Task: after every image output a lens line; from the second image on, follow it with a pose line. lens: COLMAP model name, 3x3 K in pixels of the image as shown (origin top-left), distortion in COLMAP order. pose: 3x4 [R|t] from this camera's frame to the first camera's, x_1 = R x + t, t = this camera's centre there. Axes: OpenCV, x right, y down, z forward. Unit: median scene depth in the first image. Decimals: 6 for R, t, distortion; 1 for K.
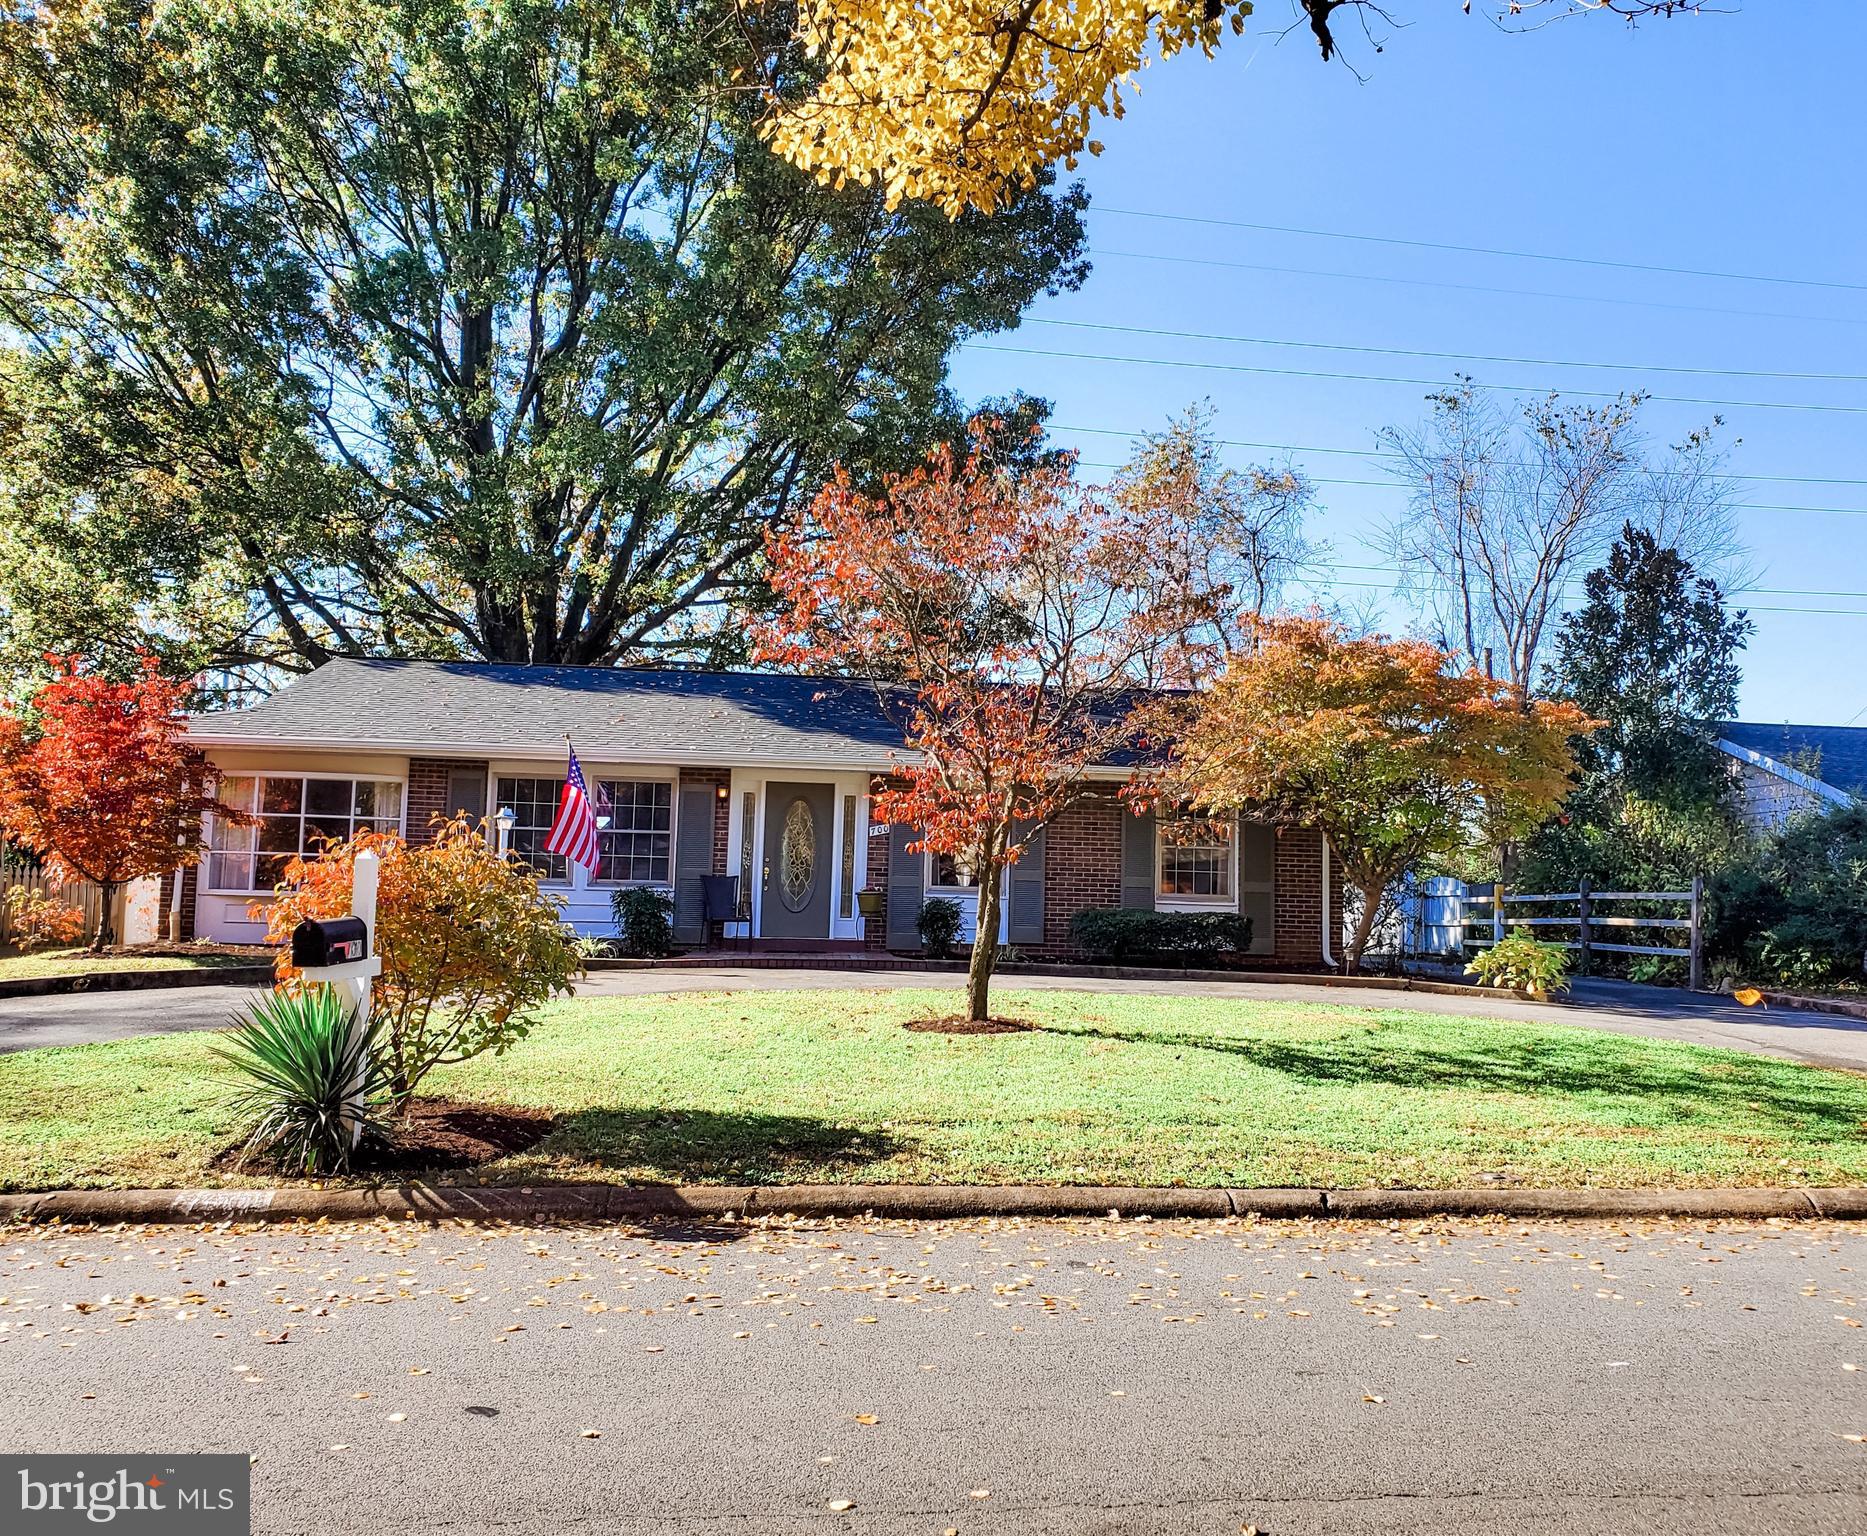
lens RADIAL K [[1688.3, 0, 939.2], [0, 1688.3, 772.3], [0, 0, 1]] dist [0.047745, -0.001425]
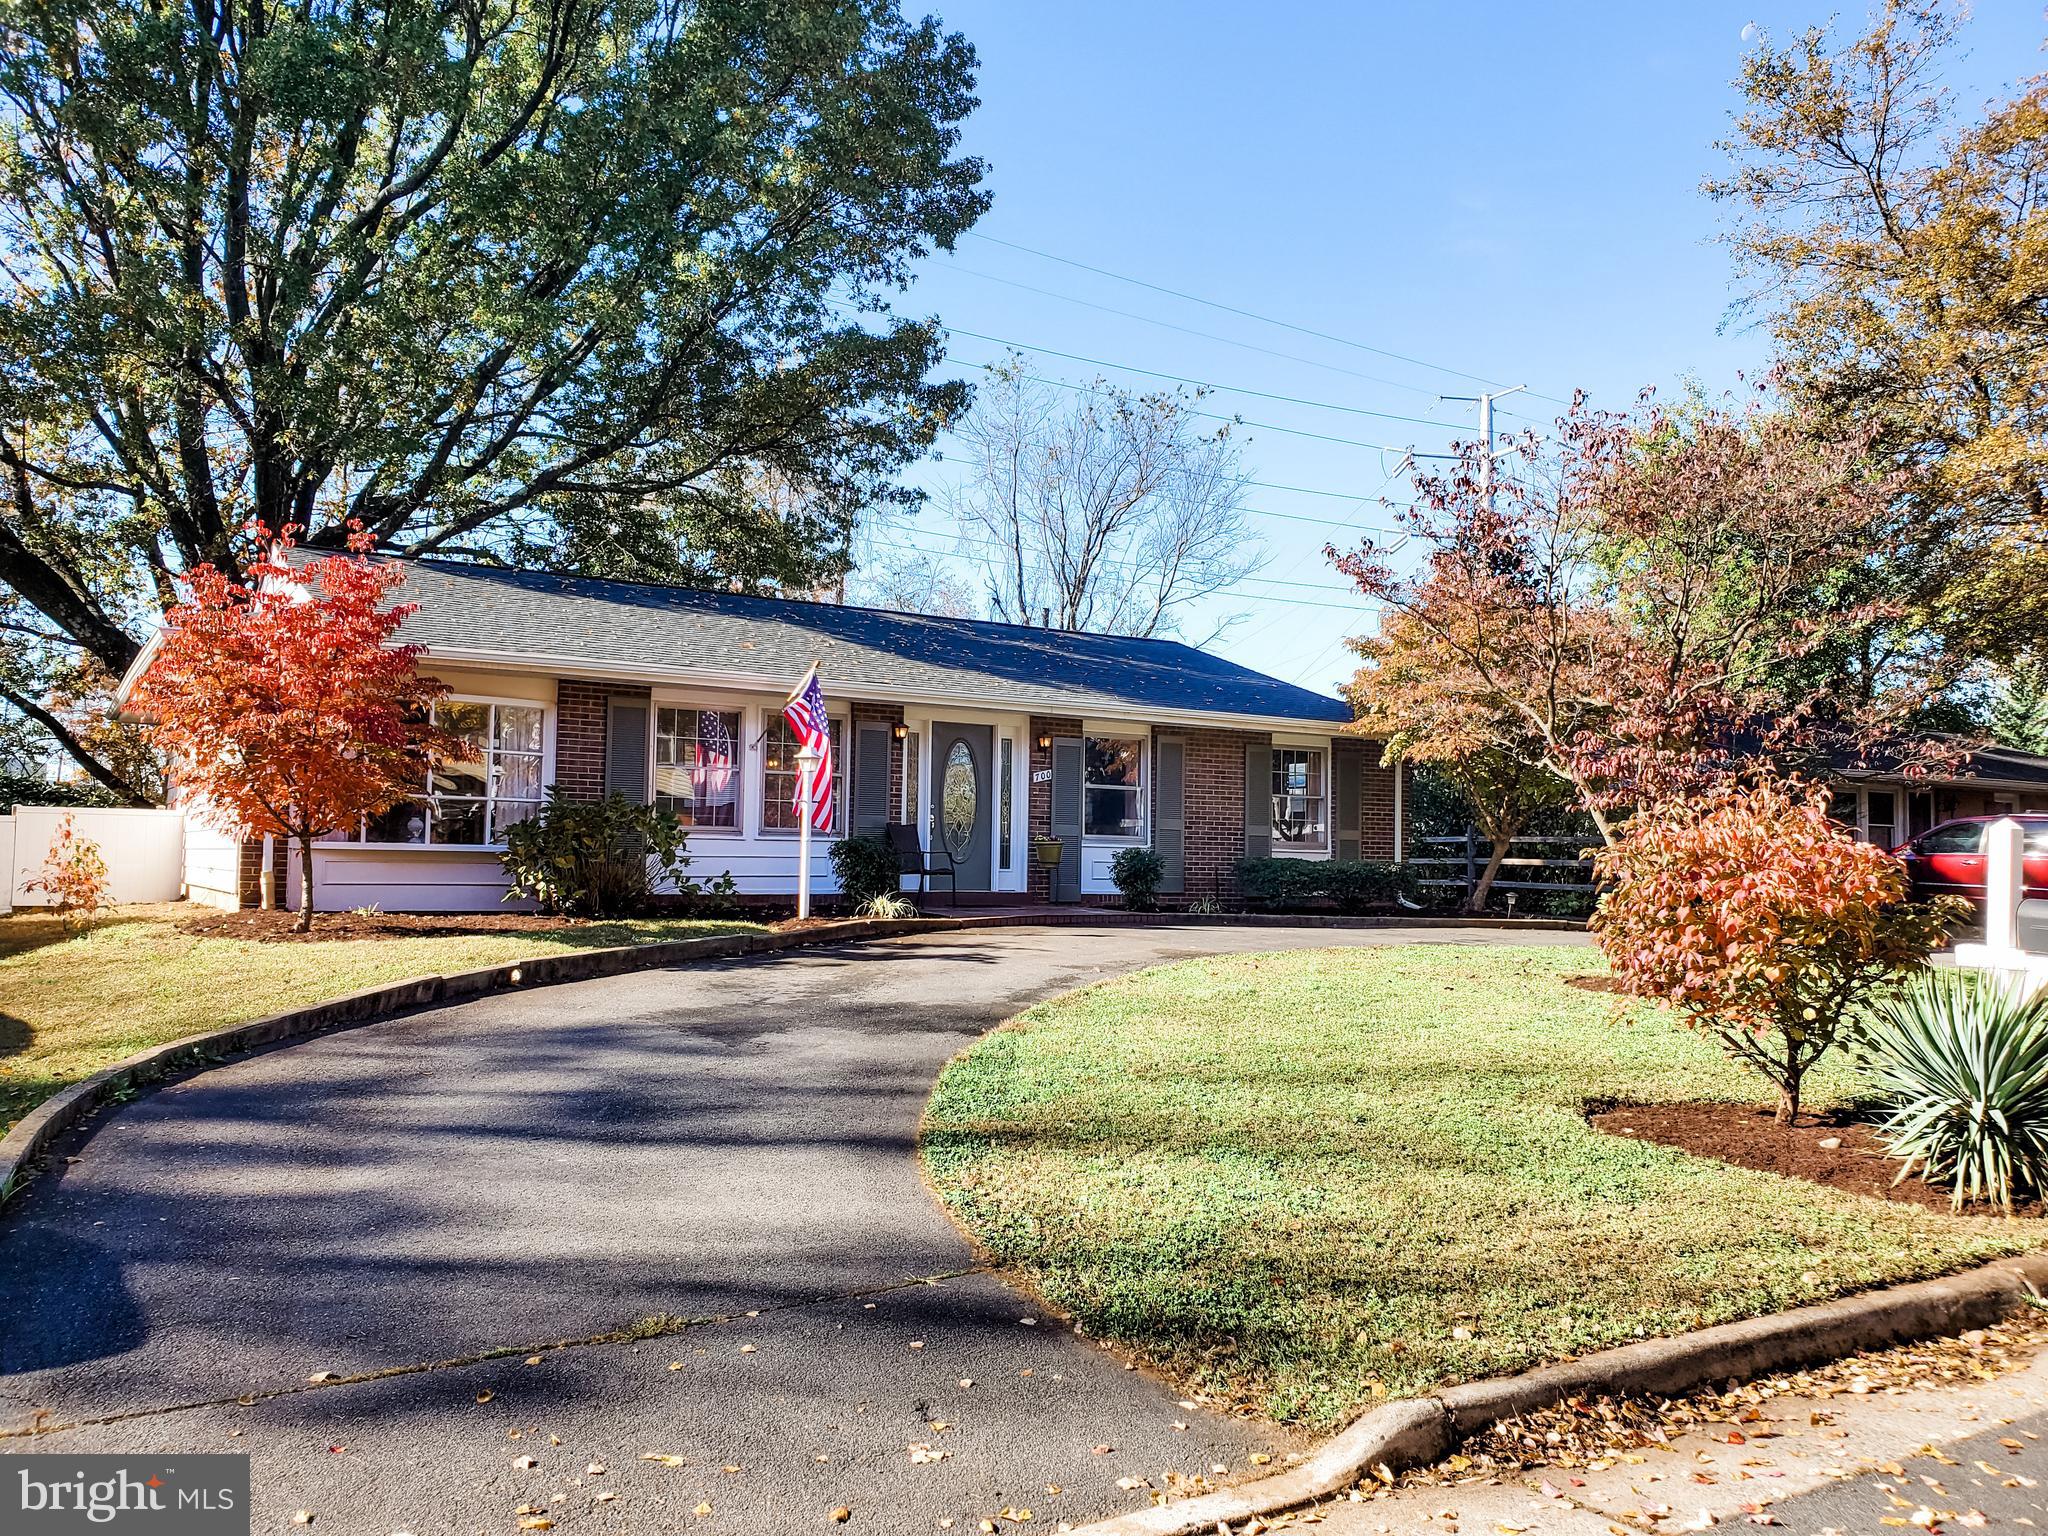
lens RADIAL K [[1625.2, 0, 1025.9], [0, 1625.2, 777.9], [0, 0, 1]] dist [0.062674, -0.094622]
pose [[0.887827, 0.013478, 0.459980, -0.459563], [-0.032674, 0.998894, 0.033798, 0.004741], [-0.459016, -0.045036, 0.887286, 0.193880]]
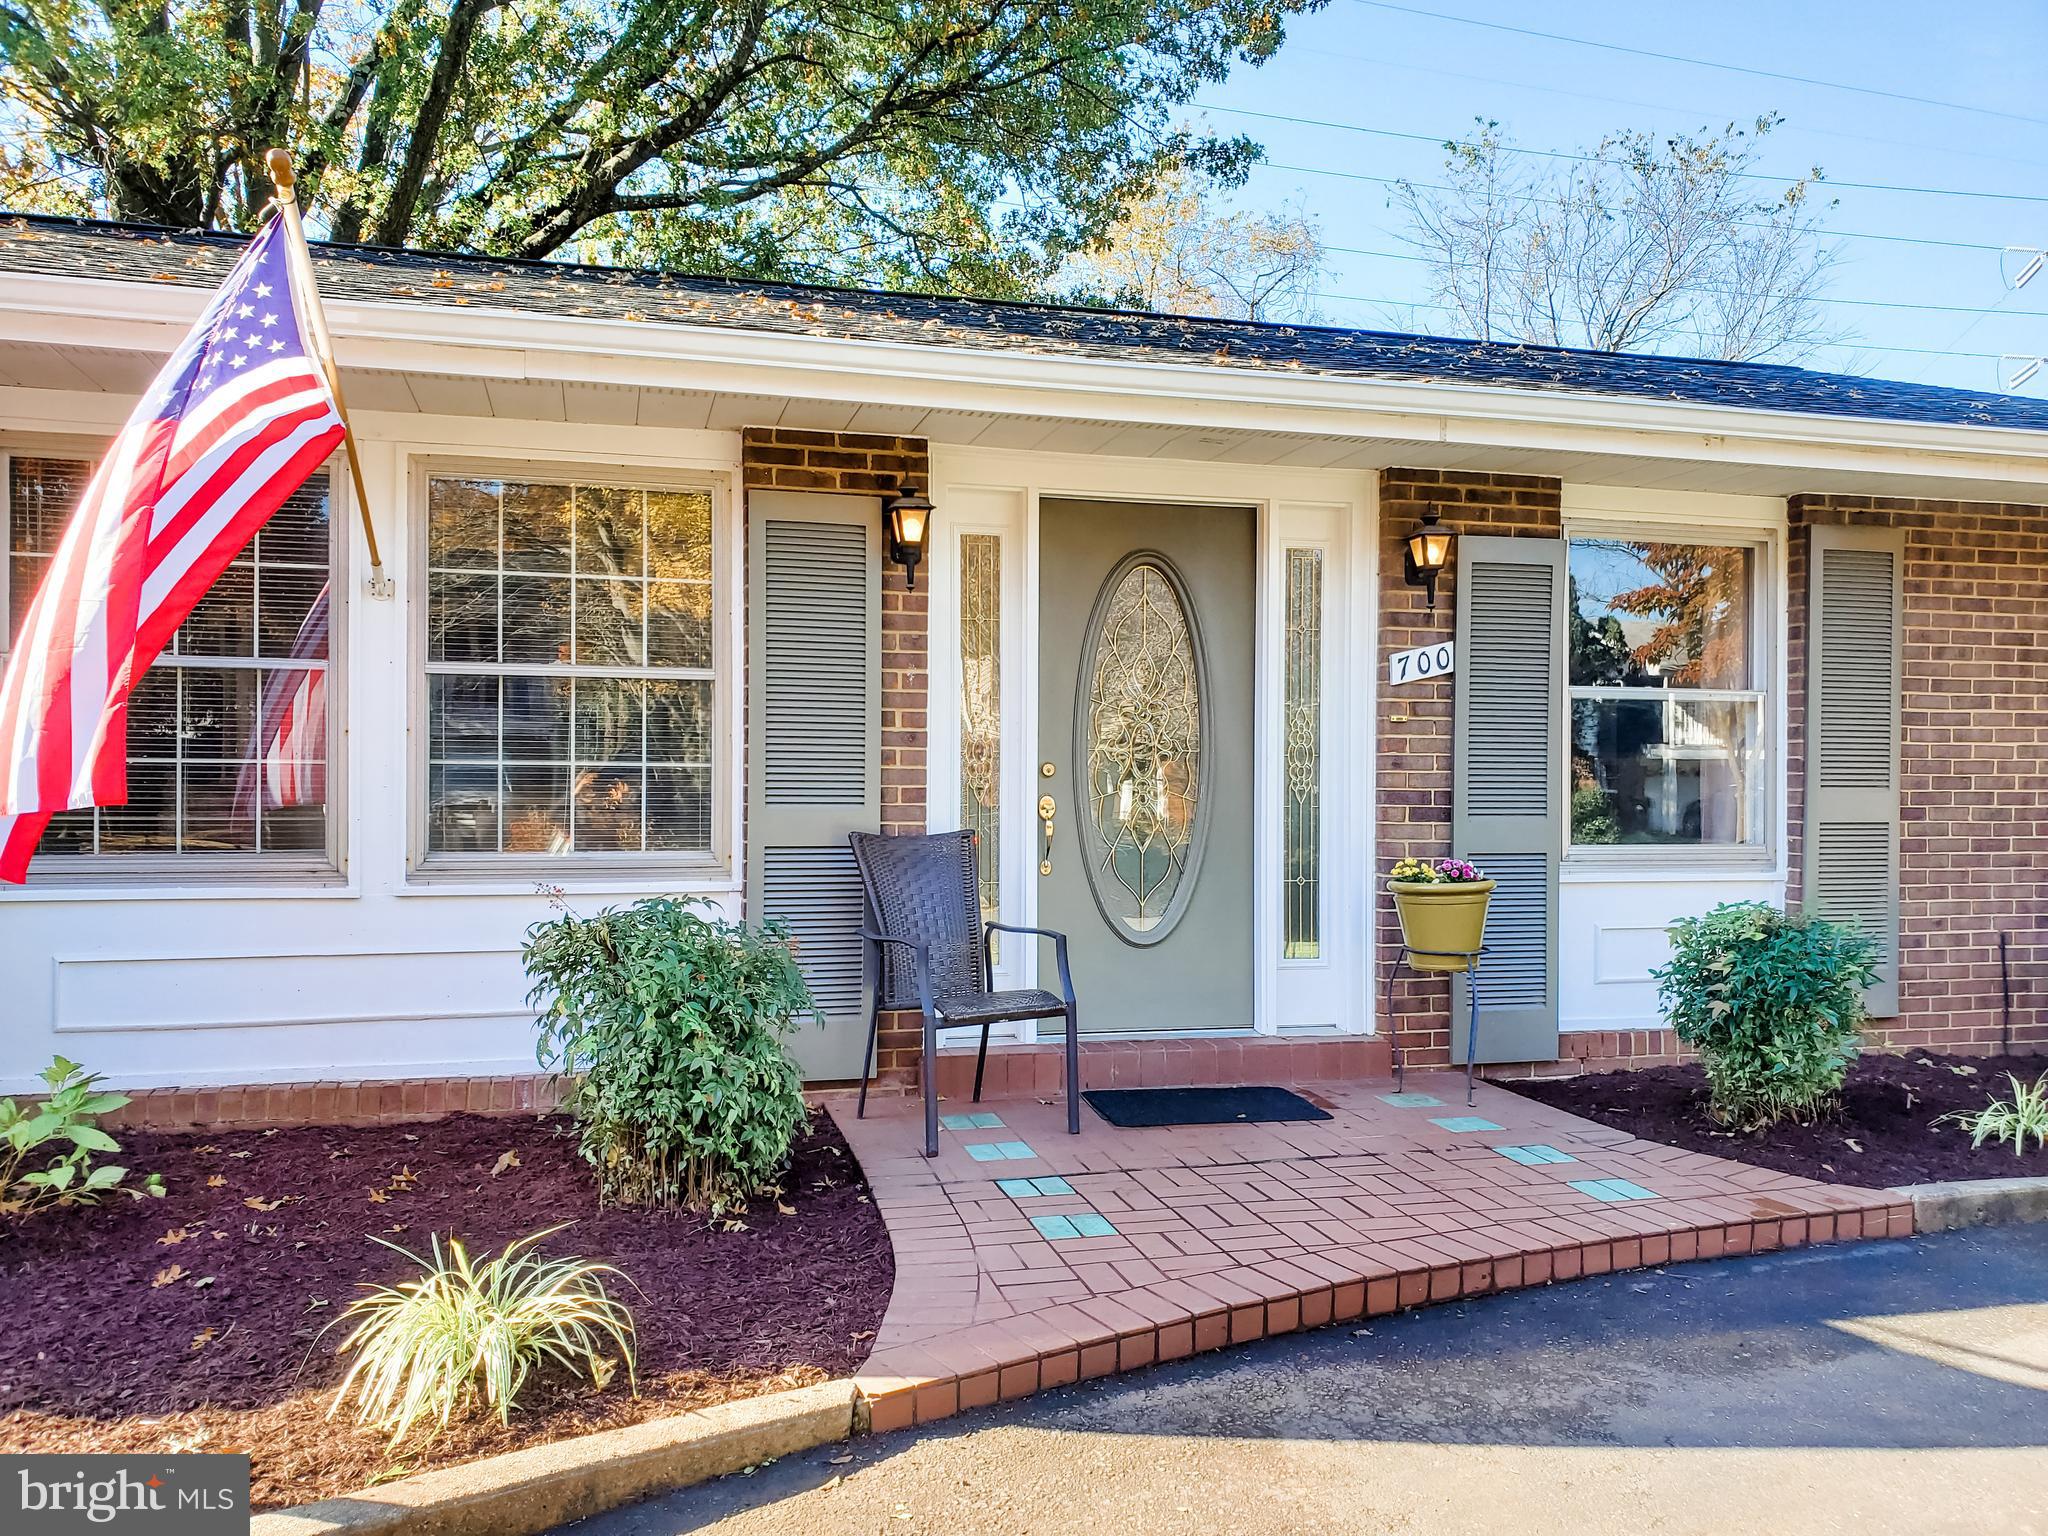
lens RADIAL K [[1625.2, 0, 1010.0], [0, 1625.2, 764.7], [0, 0, 1]] dist [0.062674, -0.094622]
pose [[0.985144, -0.015802, 0.171002, -0.155344], [0.002352, 0.996906, 0.078569, 0.029324], [-0.171715, -0.077000, 0.982133, 0.723430]]
